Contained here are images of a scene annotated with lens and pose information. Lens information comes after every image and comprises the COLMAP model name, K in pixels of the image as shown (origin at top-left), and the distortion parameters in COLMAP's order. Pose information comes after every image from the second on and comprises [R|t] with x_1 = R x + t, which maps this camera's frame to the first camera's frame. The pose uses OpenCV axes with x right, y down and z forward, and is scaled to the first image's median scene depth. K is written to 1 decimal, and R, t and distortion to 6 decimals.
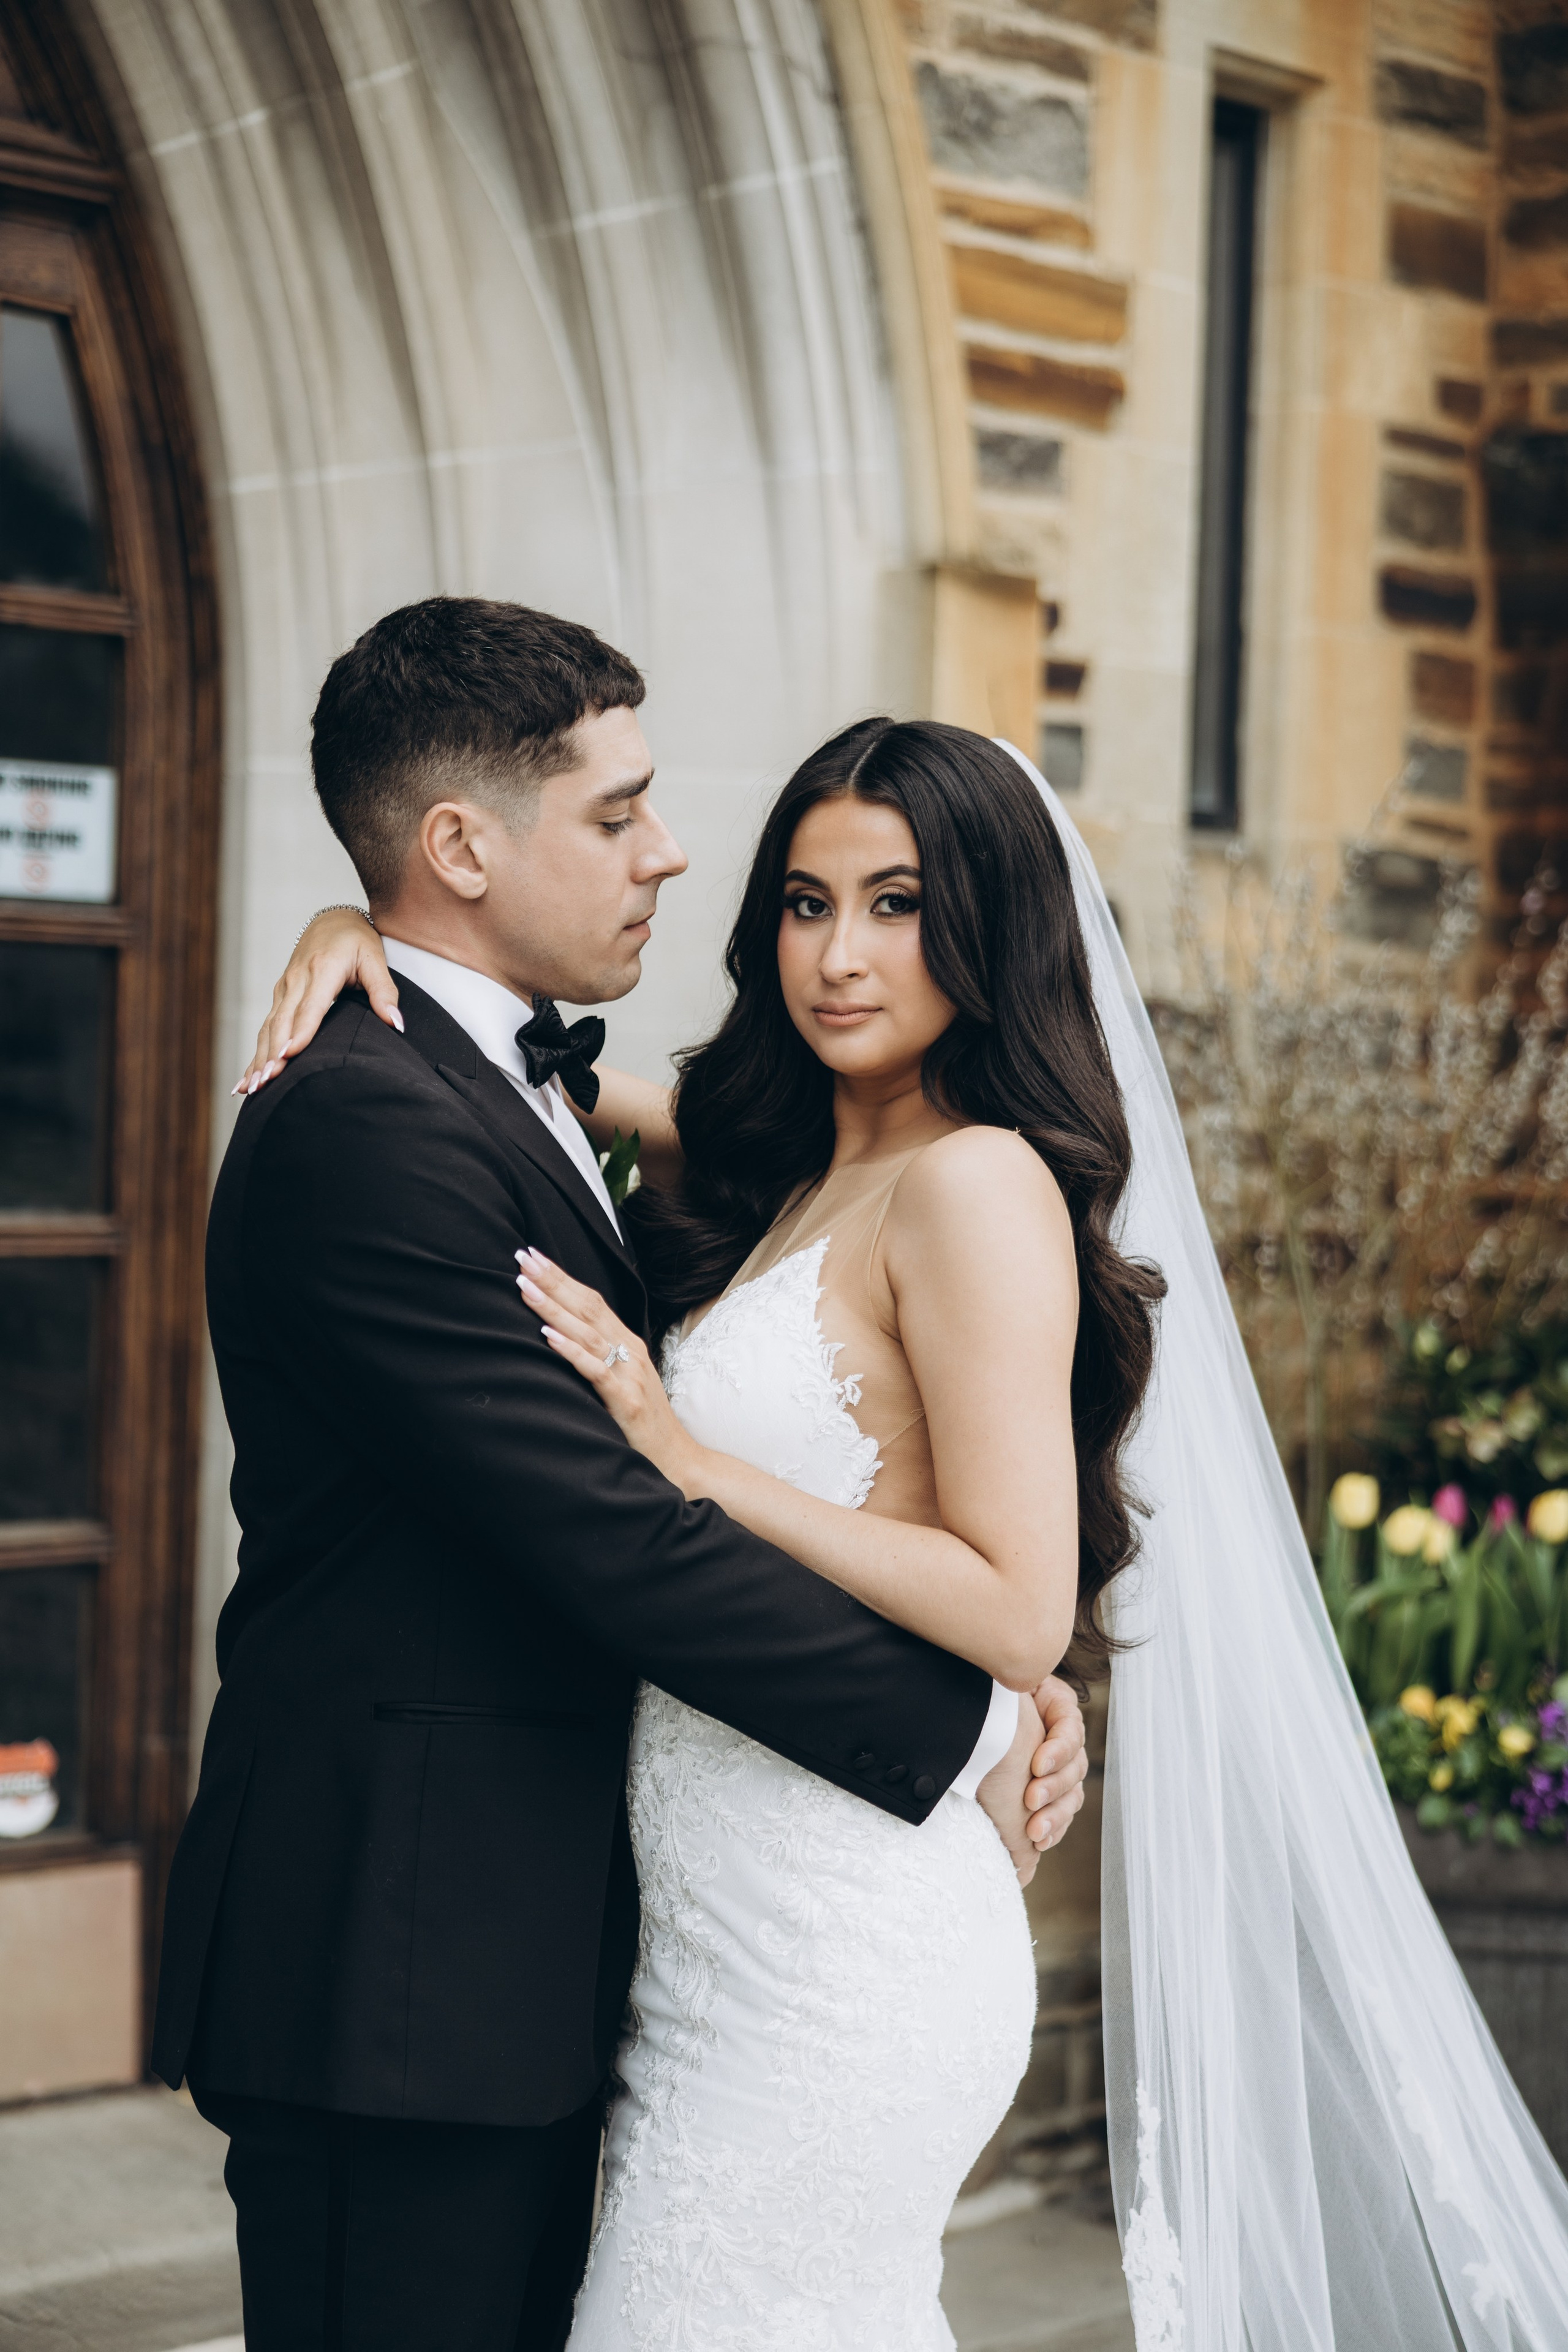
lens RADIAL K [[4122.0, 0, 784.0], [0, 4122.0, 1176.0], [0, 0, 1]] dist [0.014077, -0.128981]
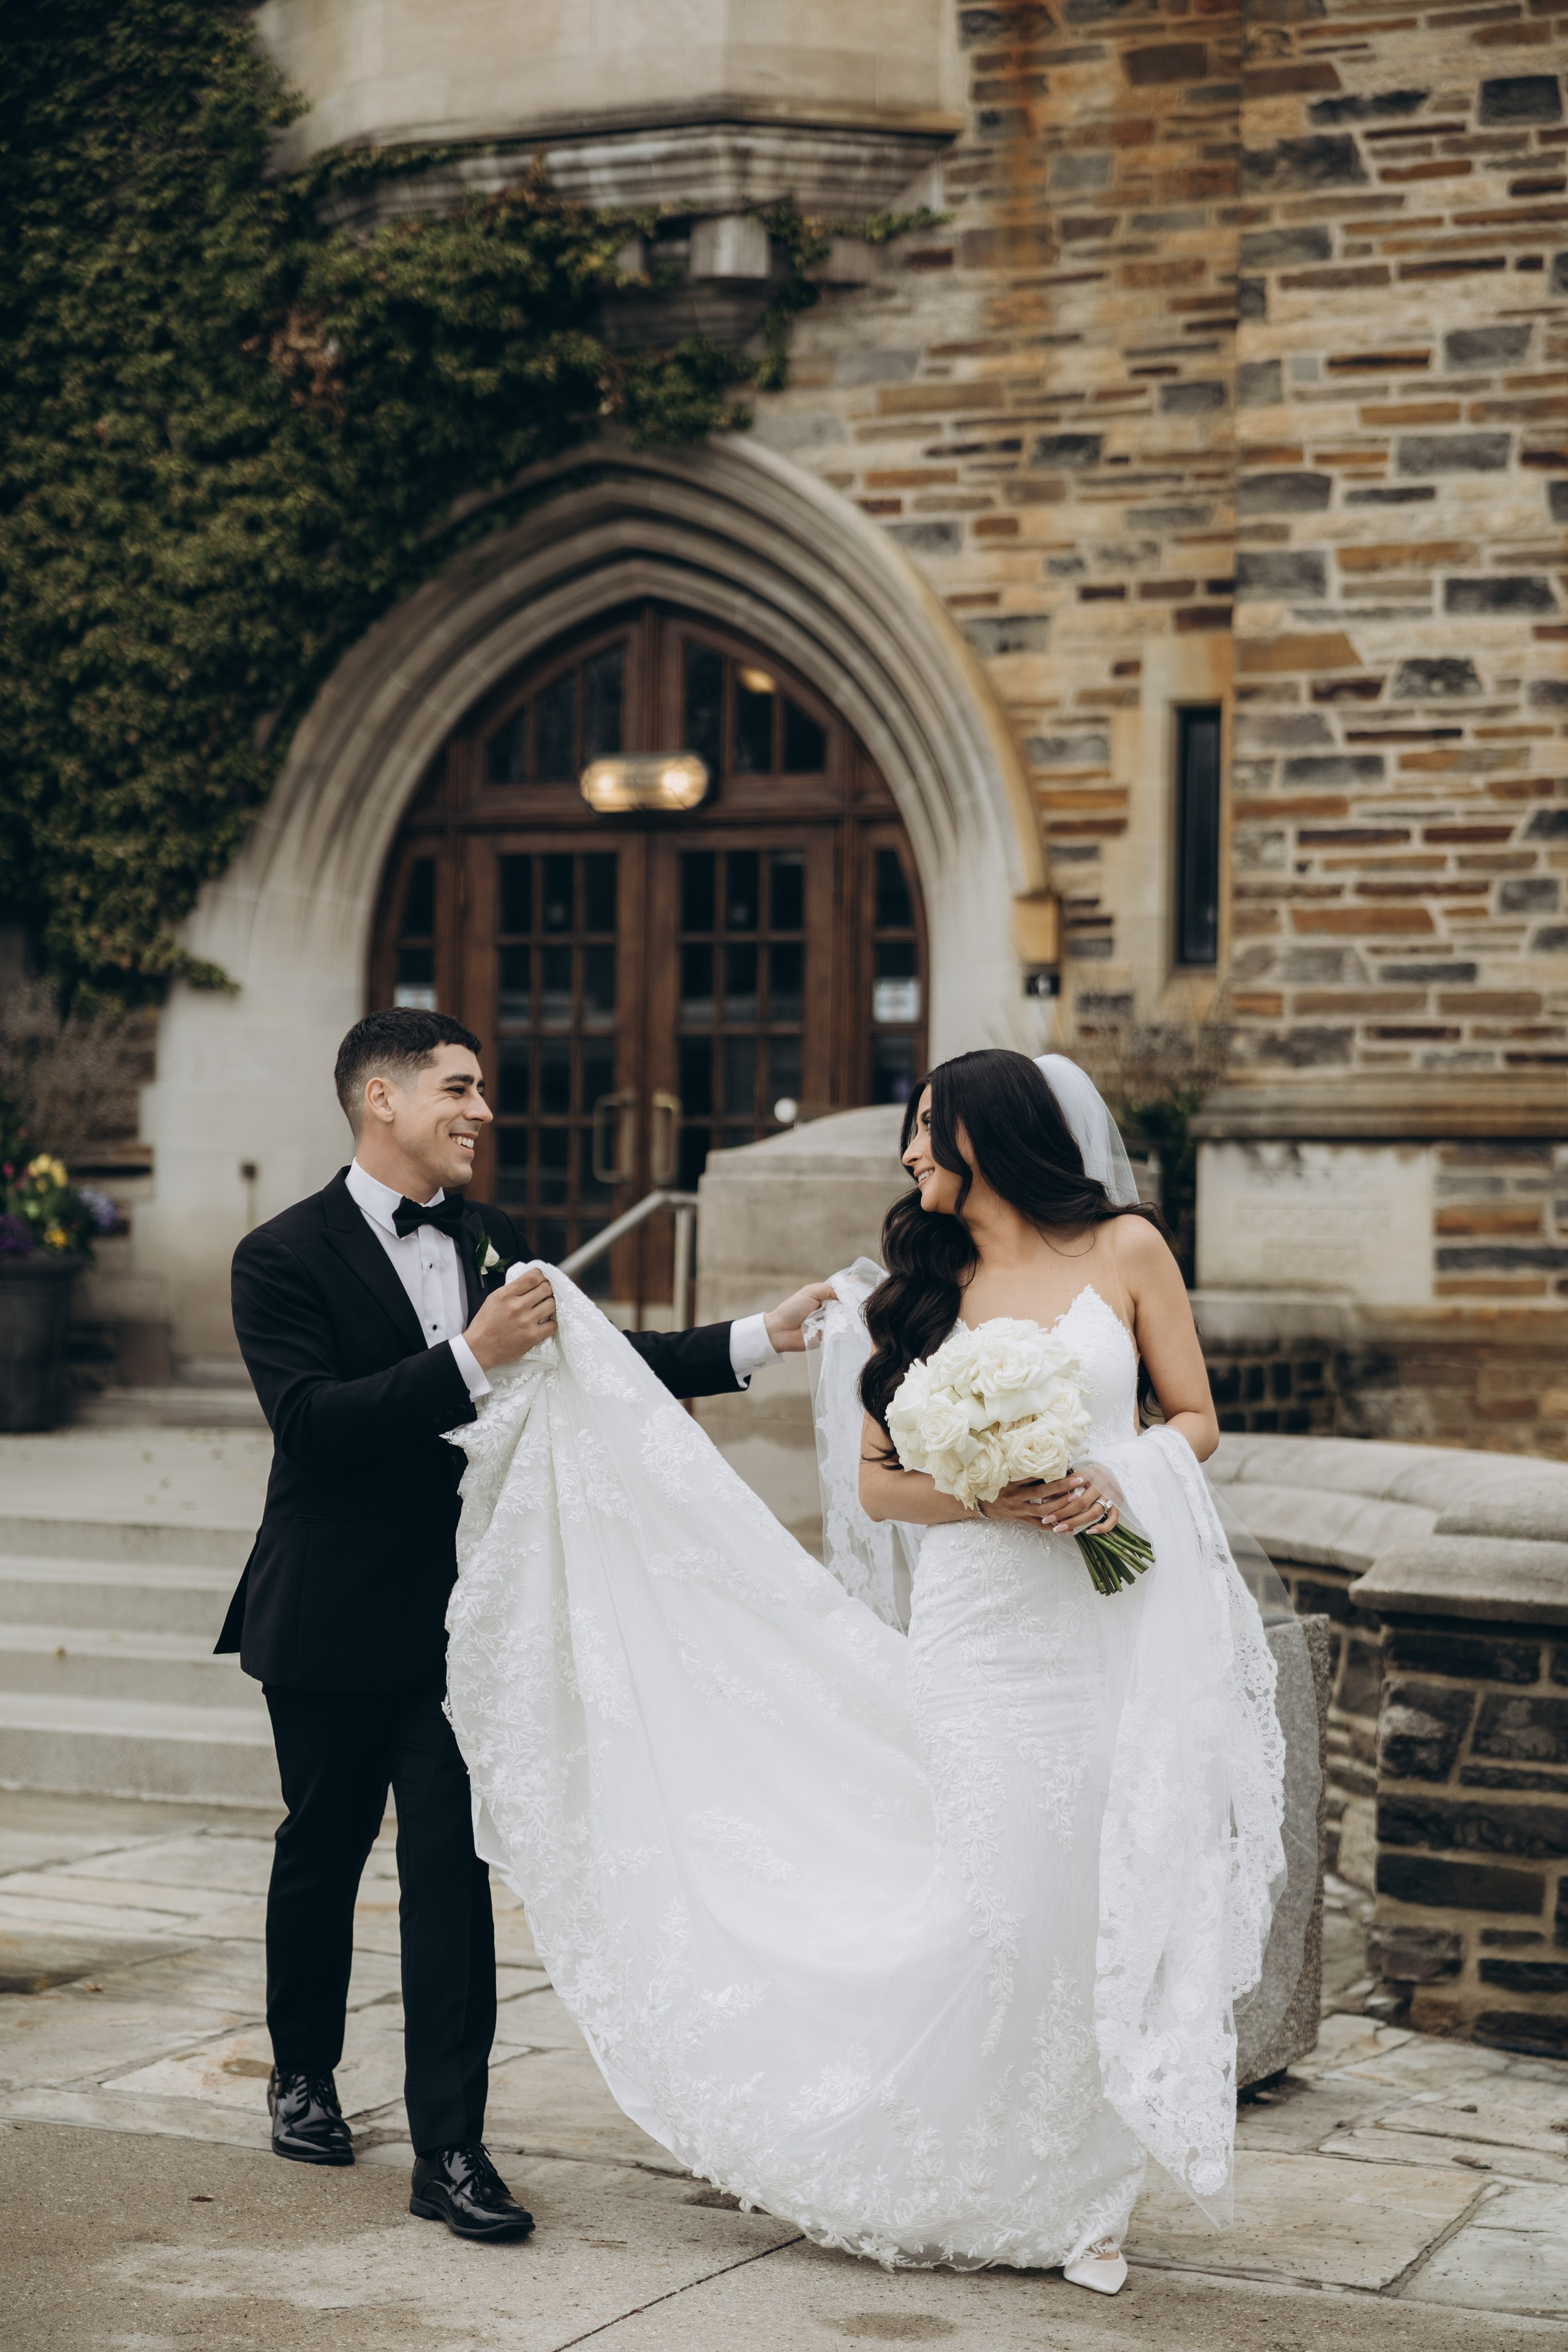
lens RADIAL K [[4201.9, 0, 819.5], [0, 4201.9, 1179.2], [0, 0, 1]] dist [0.027795, -0.137421]
pose [[0.412157, -0.041898, -0.910149, 2.972797], [-0.019370, 0.998313, -0.054728, 0.256868], [0.910907, 0.040186, 0.410650, -0.474811]]
